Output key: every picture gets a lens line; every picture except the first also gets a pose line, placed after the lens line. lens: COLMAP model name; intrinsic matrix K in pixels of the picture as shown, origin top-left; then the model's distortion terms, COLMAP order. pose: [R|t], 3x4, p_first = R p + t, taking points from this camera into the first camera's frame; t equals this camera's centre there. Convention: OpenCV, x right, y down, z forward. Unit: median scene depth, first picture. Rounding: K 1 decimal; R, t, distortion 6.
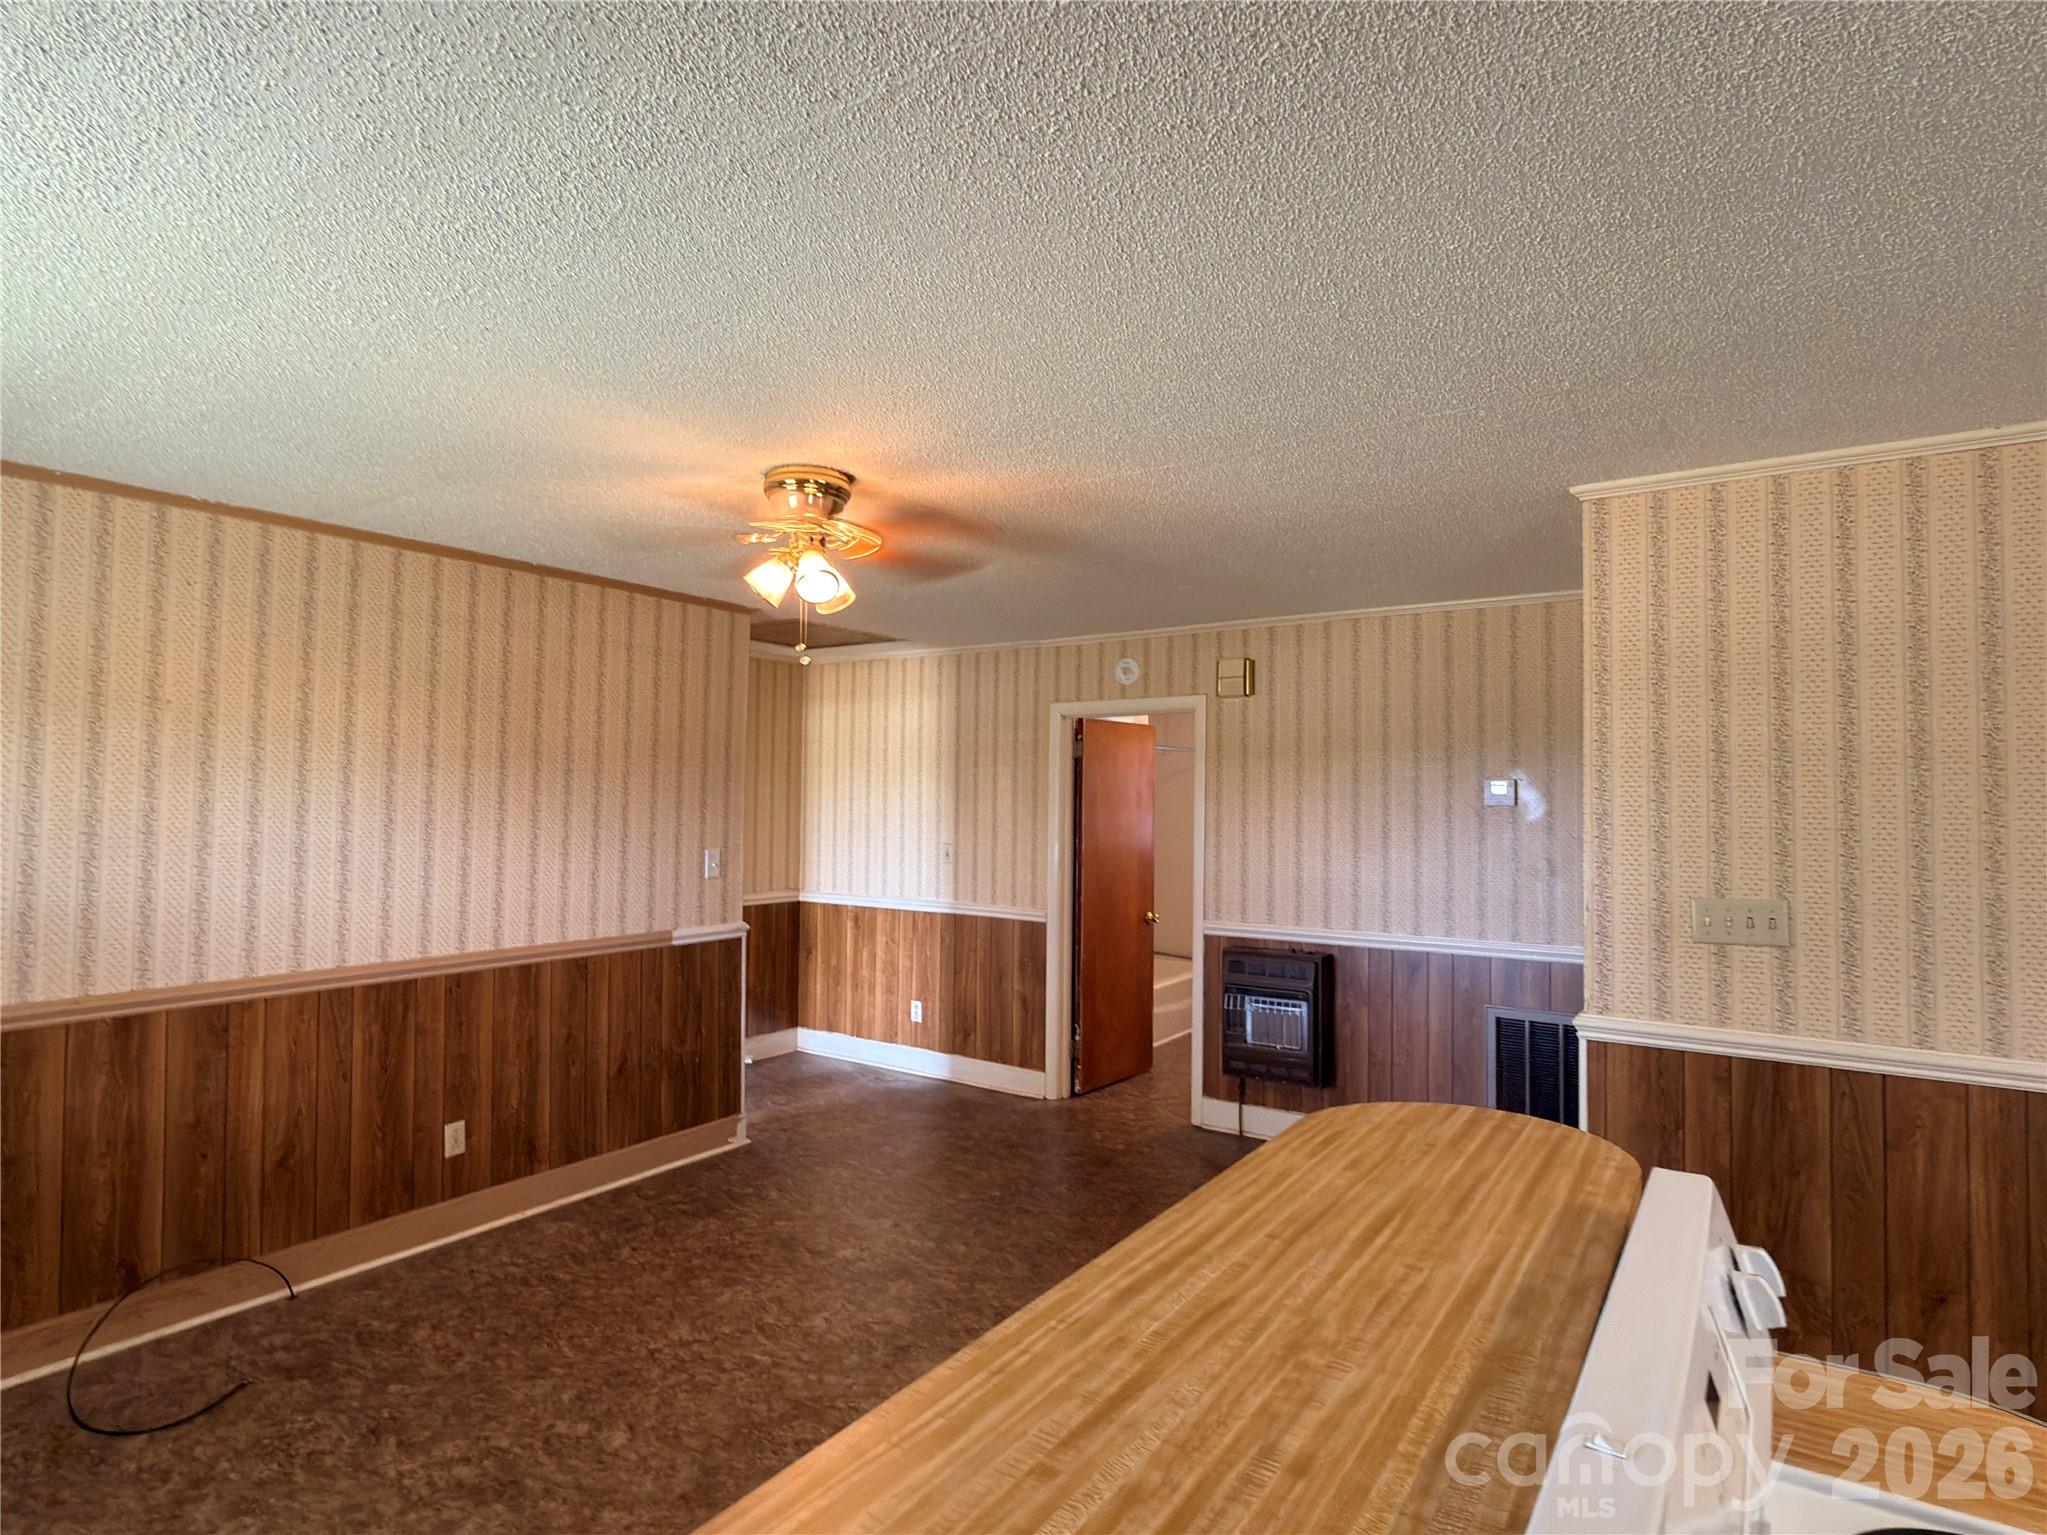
lens RADIAL K [[1105.6, 0, 1025.1], [0, 1105.6, 768.4], [0, 0, 1]] dist [-0.001763, -0.001078]
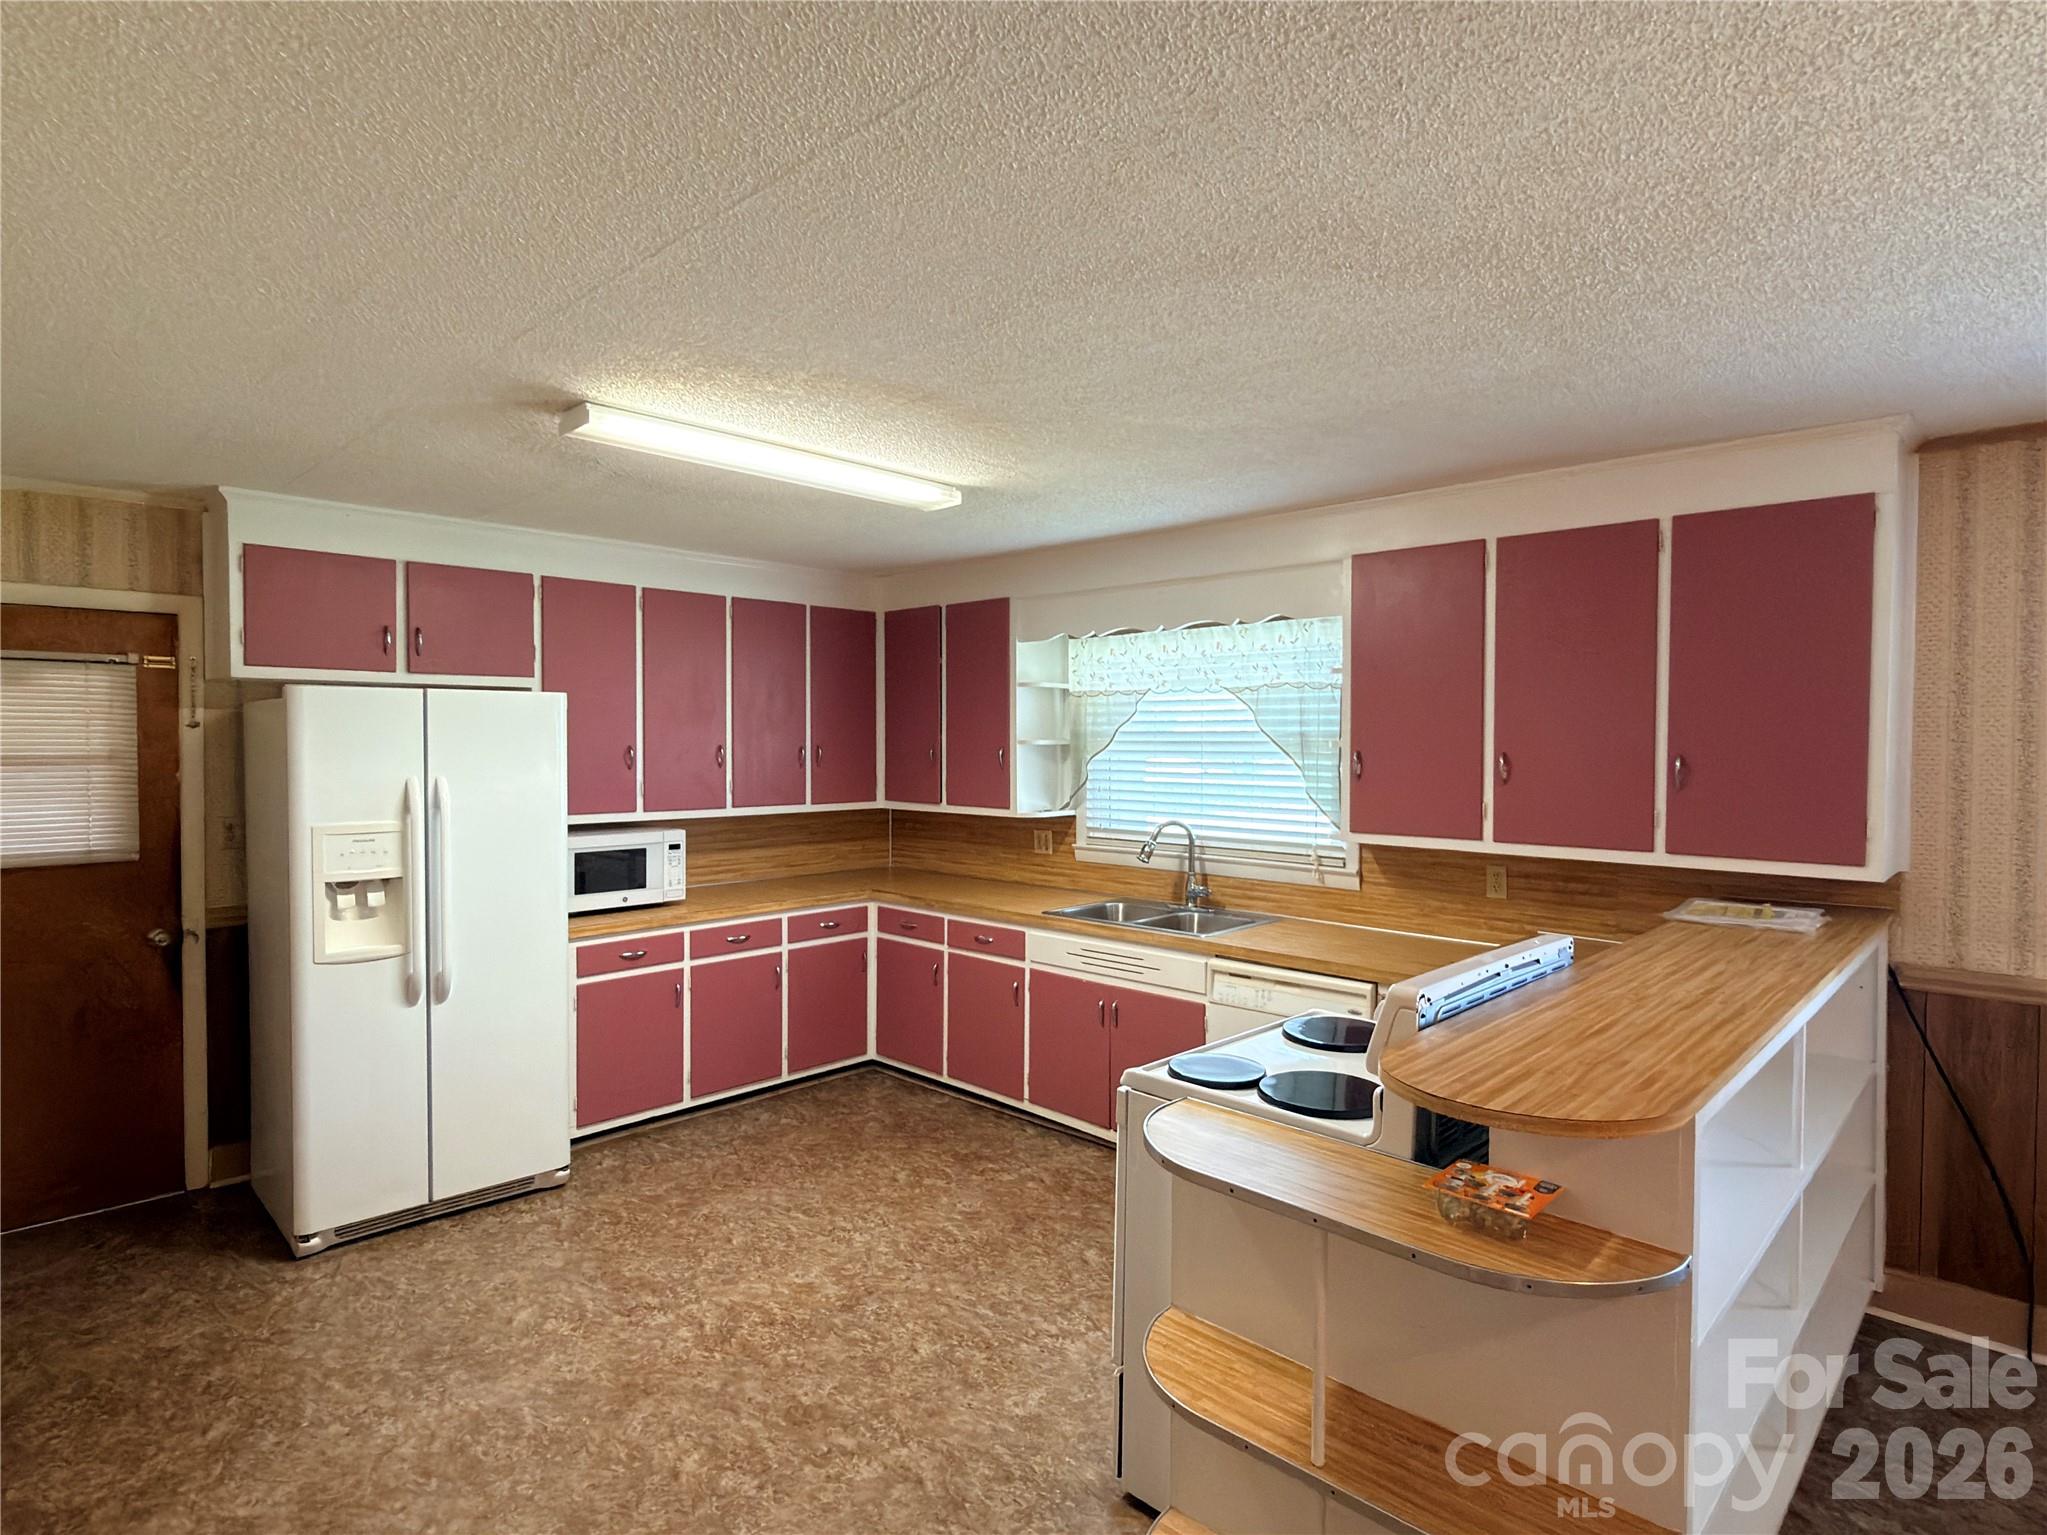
lens RADIAL K [[1105.6, 0, 1026.1], [0, 1105.6, 765.5], [0, 0, 1]] dist [-0.001763, -0.001078]
pose [[-0.983447, -0.015360, 0.180545, 0.260946], [-0.016405, 0.999856, -0.004297, 0.014022], [-0.180454, -0.007188, -0.983557, 0.830086]]
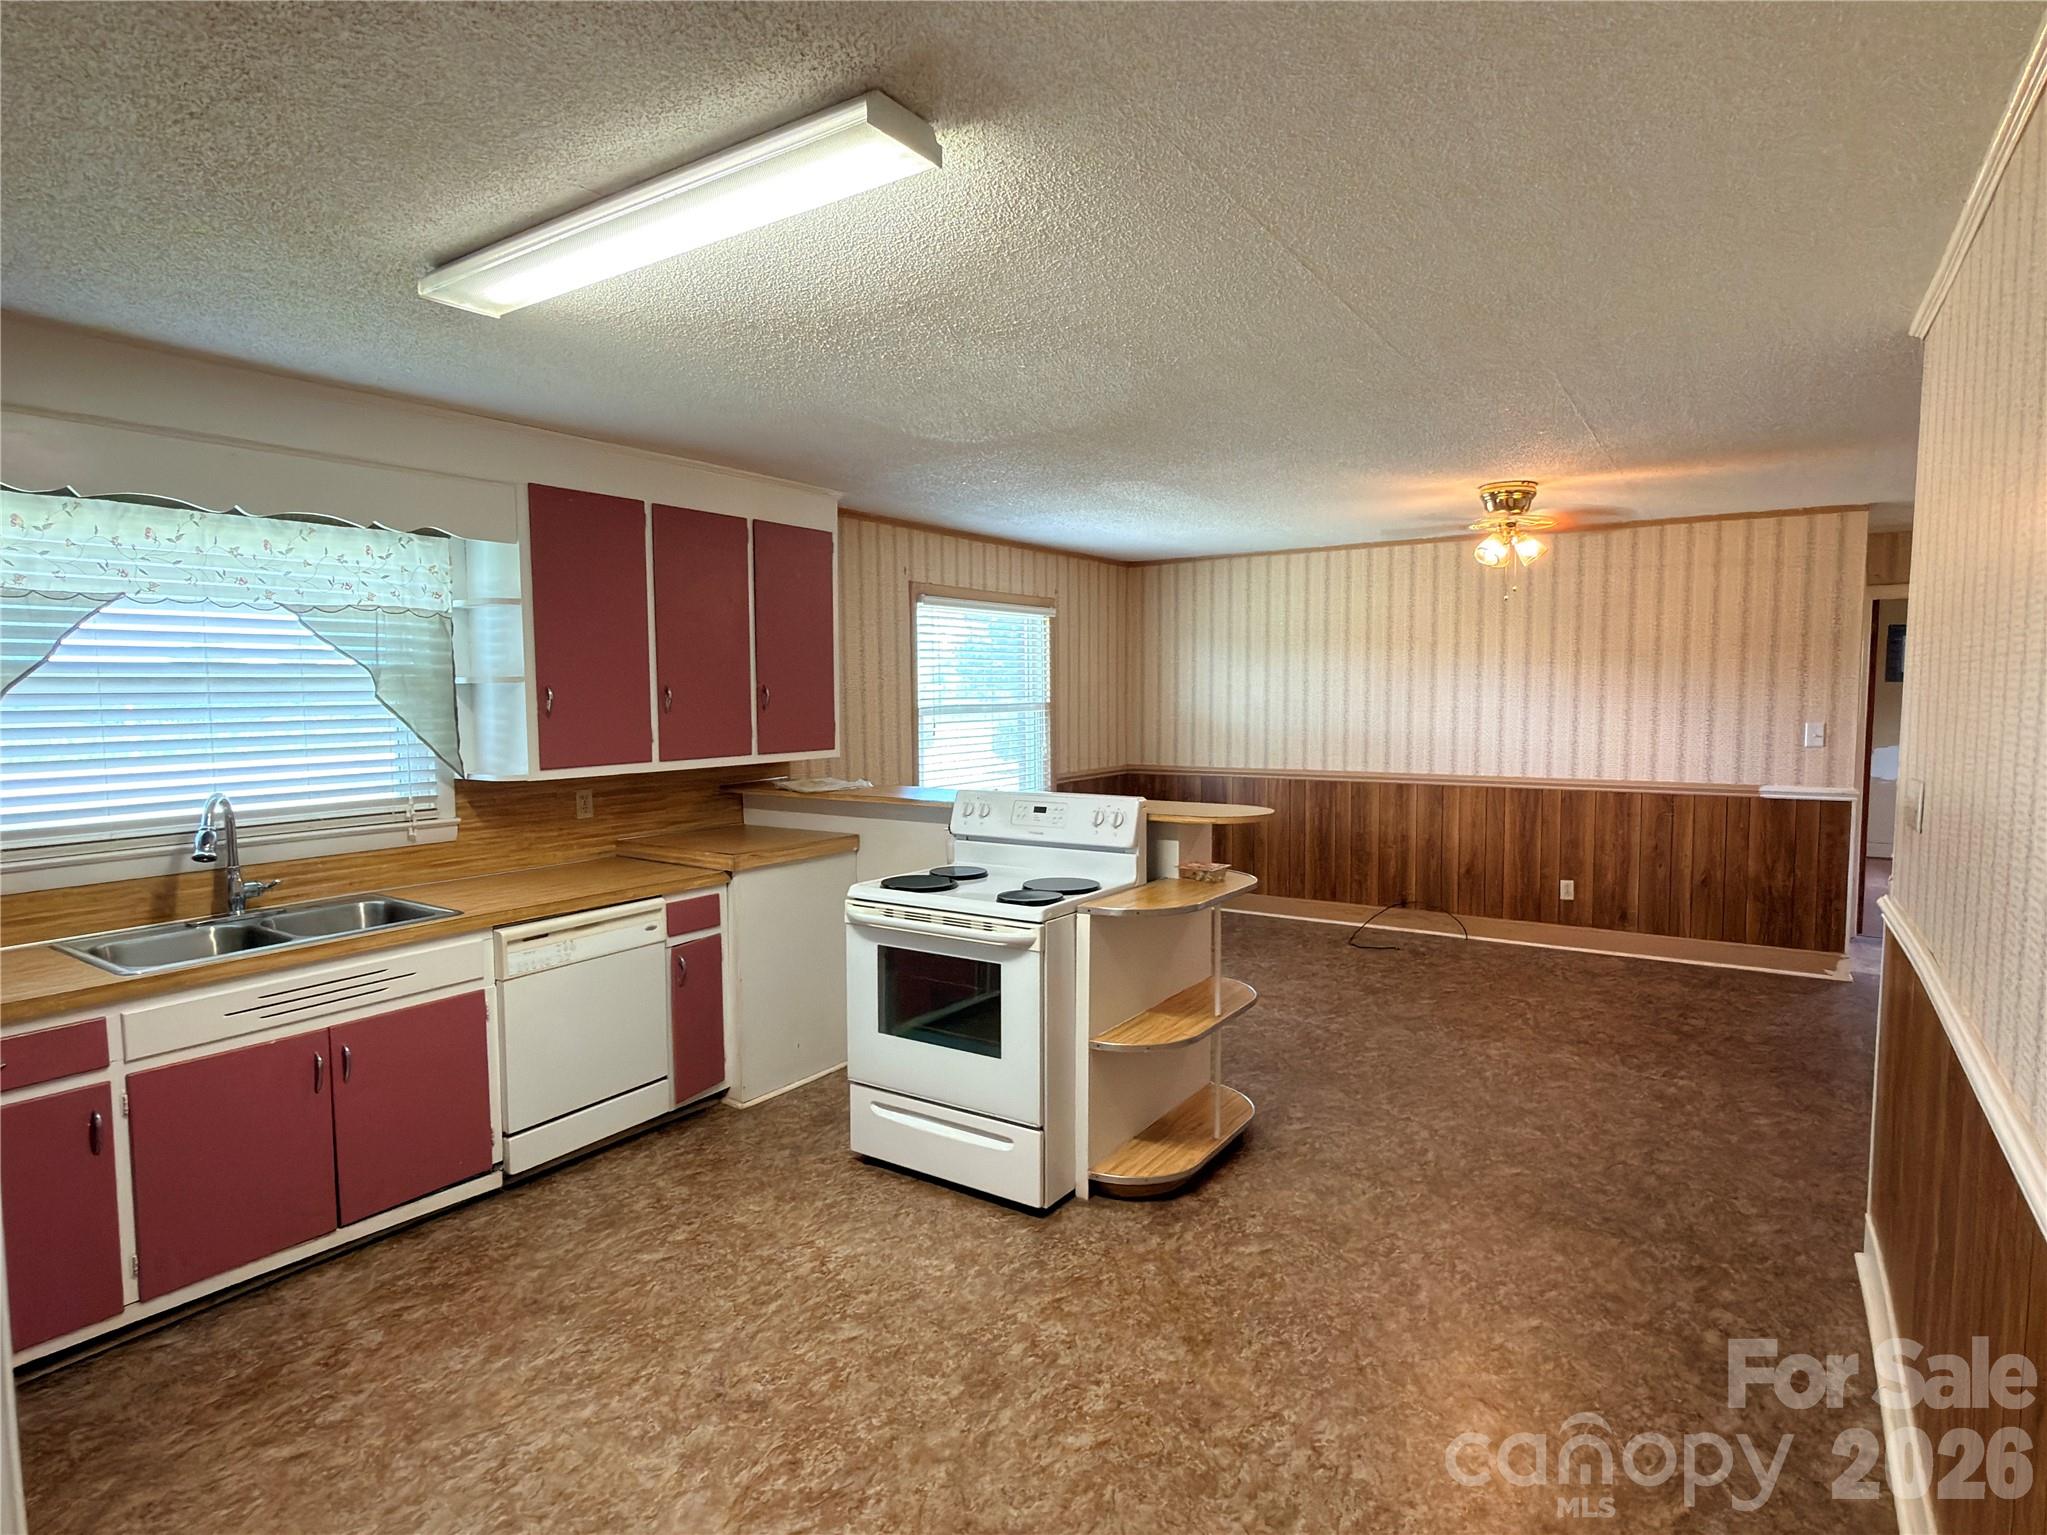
lens RADIAL K [[1105.6, 0, 1030.4], [0, 1105.6, 769.1], [0, 0, 1]] dist [-0.001763, -0.001078]
pose [[0.008325, 0.066412, -0.997758, 1.145653], [0.038493, 0.997031, 0.066685, 0.016142], [0.999224, -0.038961, 0.005744, 0.207475]]
